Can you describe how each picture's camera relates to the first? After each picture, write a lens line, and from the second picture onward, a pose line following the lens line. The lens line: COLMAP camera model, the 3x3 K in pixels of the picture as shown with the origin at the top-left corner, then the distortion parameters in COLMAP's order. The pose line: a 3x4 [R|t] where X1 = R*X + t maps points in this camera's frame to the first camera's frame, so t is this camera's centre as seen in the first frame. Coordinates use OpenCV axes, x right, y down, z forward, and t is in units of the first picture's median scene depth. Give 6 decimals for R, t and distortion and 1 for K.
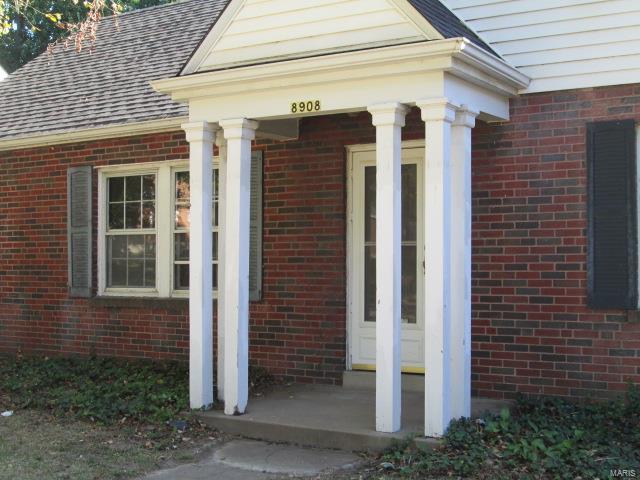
lens RADIAL K [[900.0, 0, 320.0], [0, 900.0, 240.0], [0, 0, 1]] dist [-0.011392, -0.032143]
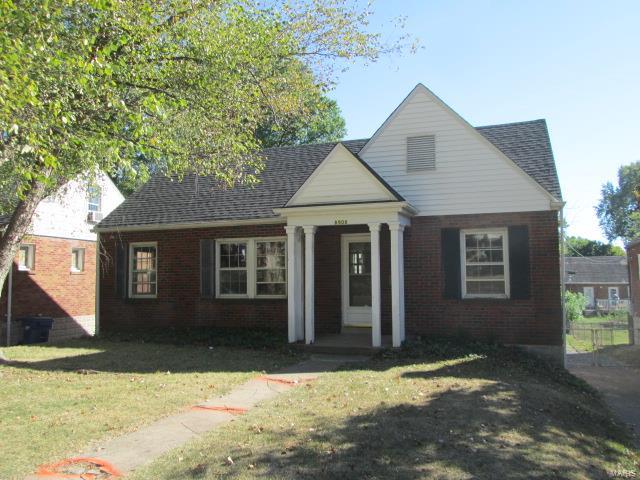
lens RADIAL K [[542.2, 0, 320.0], [0, 542.2, 240.0], [0, 0, 1]] dist [-0.010683, -0.016557]
pose [[0.981148, 0.003596, 0.193223, -0.346372], [0.005091, 0.998999, -0.044443, -0.026447], [-0.193189, 0.044589, 0.980148, -0.471918]]
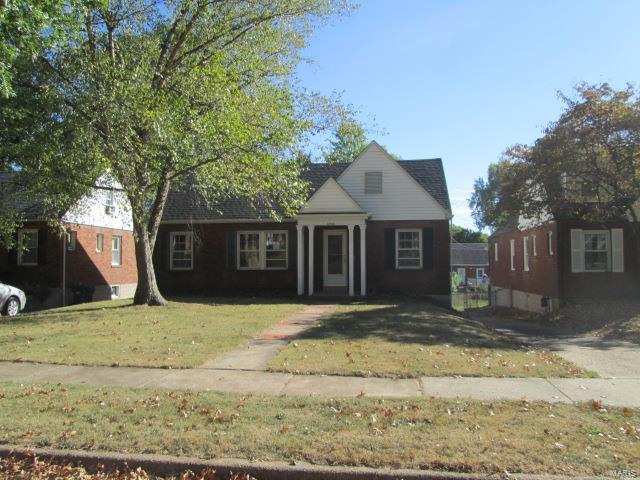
lens RADIAL K [[542.2, 0, 320.0], [0, 542.2, 240.0], [0, 0, 1]] dist [-0.010683, -0.016557]
pose [[0.920720, 0.010638, 0.390078, -1.023348], [-0.005962, 0.999895, -0.013196, -0.031523], [-0.390178, 0.009824, 0.920687, -1.324836]]
